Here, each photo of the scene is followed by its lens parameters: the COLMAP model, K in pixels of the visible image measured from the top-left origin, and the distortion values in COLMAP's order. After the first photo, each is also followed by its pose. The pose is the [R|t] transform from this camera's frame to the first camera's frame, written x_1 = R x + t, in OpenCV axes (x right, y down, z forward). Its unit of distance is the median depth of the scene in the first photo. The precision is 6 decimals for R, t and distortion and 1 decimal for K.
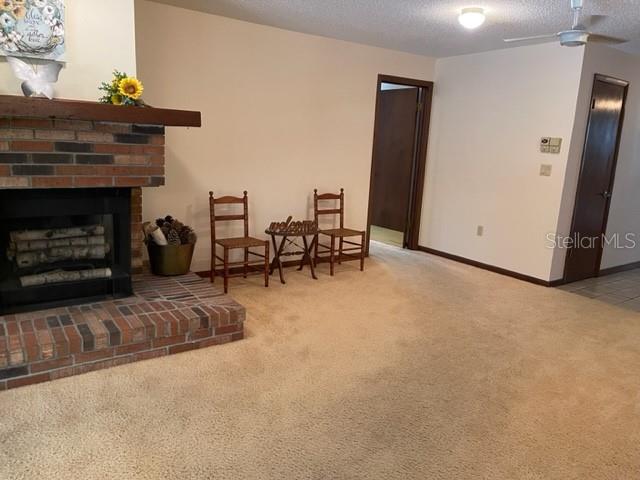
lens RADIAL K [[485.2, 0, 317.5], [0, 485.2, 236.9], [0, 0, 1]] dist [0.079373, -0.110720]
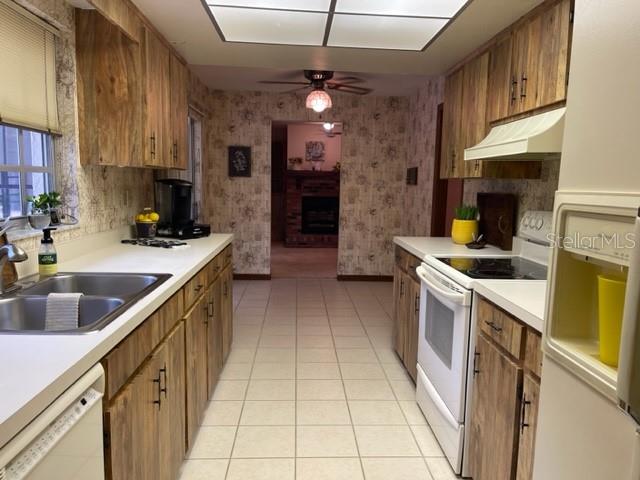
lens RADIAL K [[484.4, 0, 322.8], [0, 484.4, 245.3], [0, 0, 1]] dist [0.085370, -0.115831]
pose [[0.850247, 0.034944, -0.525223, 0.991706], [-0.081964, 0.994413, -0.066525, 0.359006], [0.519964, 0.099612, 0.848360, -1.412710]]
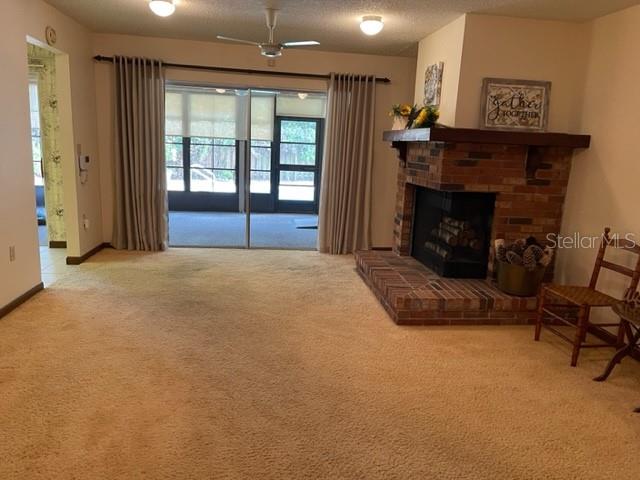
lens RADIAL K [[484.4, 0, 322.8], [0, 484.4, 245.3], [0, 0, 1]] dist [0.085370, -0.115831]
pose [[-0.449870, 0.108595, -0.886467, 0.795842], [-0.246242, 0.939024, 0.239998, -0.168152], [0.858477, 0.326253, -0.395698, 1.096582]]
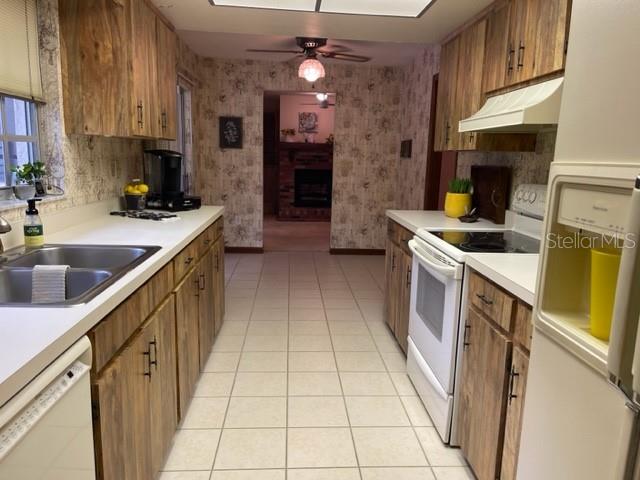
lens RADIAL K [[484.4, 0, 322.8], [0, 484.4, 245.3], [0, 0, 1]] dist [0.085370, -0.115831]
pose [[0.857365, 0.066329, -0.510417, 0.990154], [-0.085090, 0.996282, -0.013462, 0.359227], [0.507626, 0.054973, 0.859822, -1.406720]]
